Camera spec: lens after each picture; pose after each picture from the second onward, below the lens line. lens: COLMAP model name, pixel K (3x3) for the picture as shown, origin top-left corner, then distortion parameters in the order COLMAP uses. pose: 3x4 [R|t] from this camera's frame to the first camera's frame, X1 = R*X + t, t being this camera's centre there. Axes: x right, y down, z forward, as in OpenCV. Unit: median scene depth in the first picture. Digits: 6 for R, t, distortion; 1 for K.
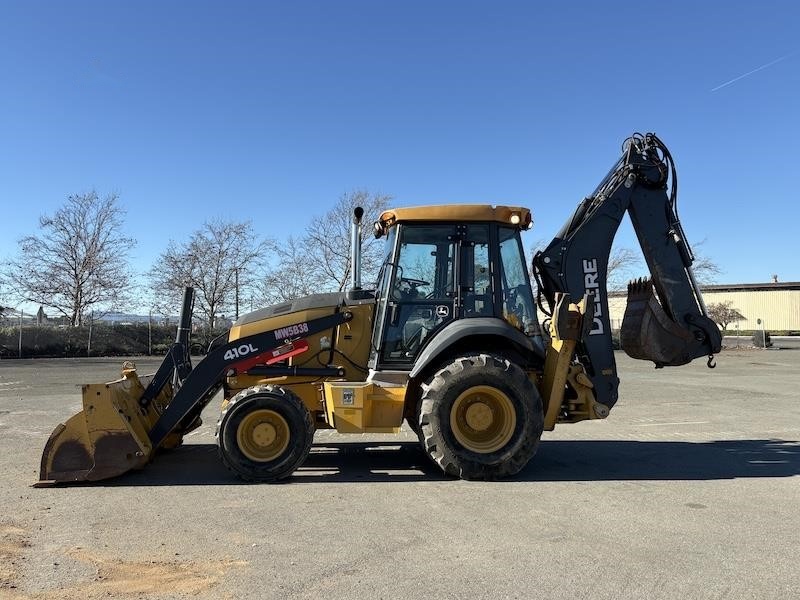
lens RADIAL K [[578.2, 0, 396.6], [0, 578.2, 297.5], [0, 0, 1]] dist [0.081201, -0.106981]
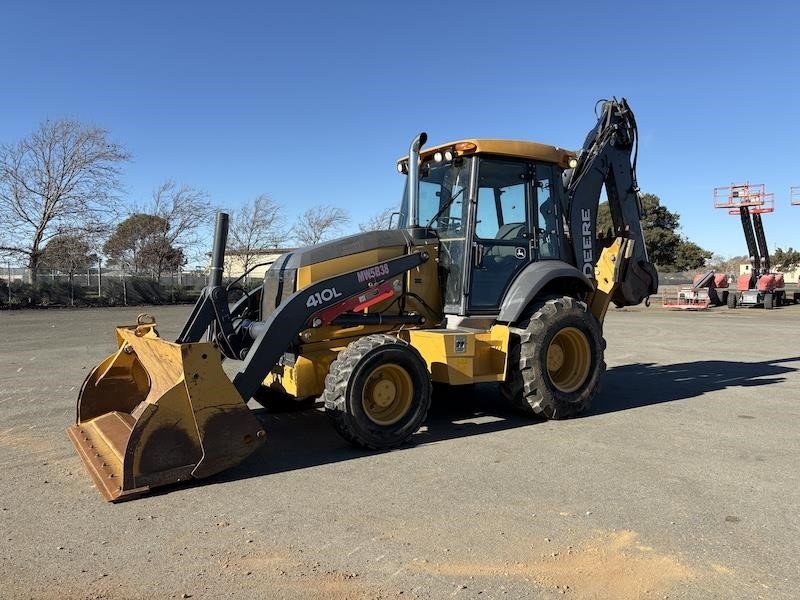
lens RADIAL K [[578.2, 0, 396.6], [0, 578.2, 297.5], [0, 0, 1]] dist [0.081201, -0.106981]
pose [[0.874578, -0.012941, 0.484712, -0.571845], [-0.025474, 0.997037, 0.072583, 0.032687], [-0.484215, -0.075827, 0.871657, 0.250180]]
